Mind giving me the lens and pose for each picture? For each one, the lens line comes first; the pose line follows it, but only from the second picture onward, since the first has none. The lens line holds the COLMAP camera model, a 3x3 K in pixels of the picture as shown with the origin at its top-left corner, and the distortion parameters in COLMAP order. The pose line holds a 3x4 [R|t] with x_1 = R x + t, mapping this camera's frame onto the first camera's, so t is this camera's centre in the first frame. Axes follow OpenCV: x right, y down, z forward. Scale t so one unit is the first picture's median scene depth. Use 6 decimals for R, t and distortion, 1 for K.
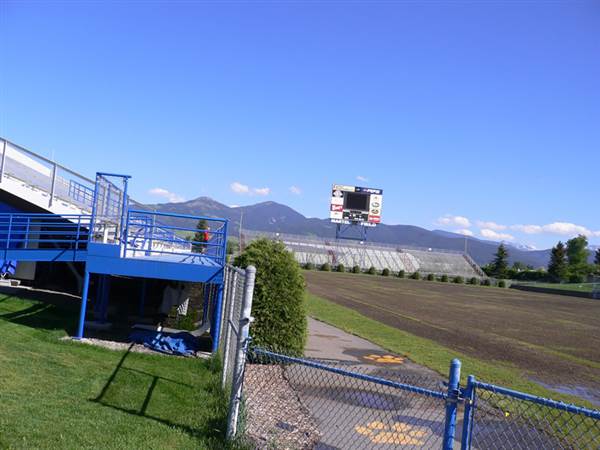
lens RADIAL K [[637.0, 0, 300.5], [0, 637.0, 225.0], [0, 0, 1]] dist [-0.068650, 0.000000]
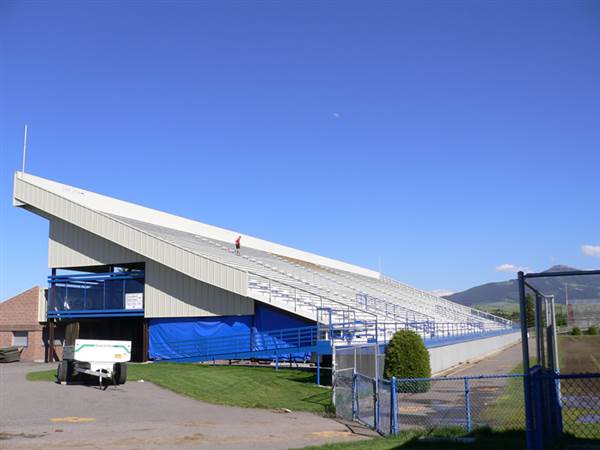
lens RADIAL K [[637.0, 0, 300.3], [0, 637.0, 224.9], [0, 0, 1]] dist [-0.068650, 0.000000]
pose [[0.849080, -0.189923, -0.492942, 0.549232], [0.125594, 0.978956, -0.160845, -0.013088], [0.513117, 0.074659, 0.855065, -0.670791]]
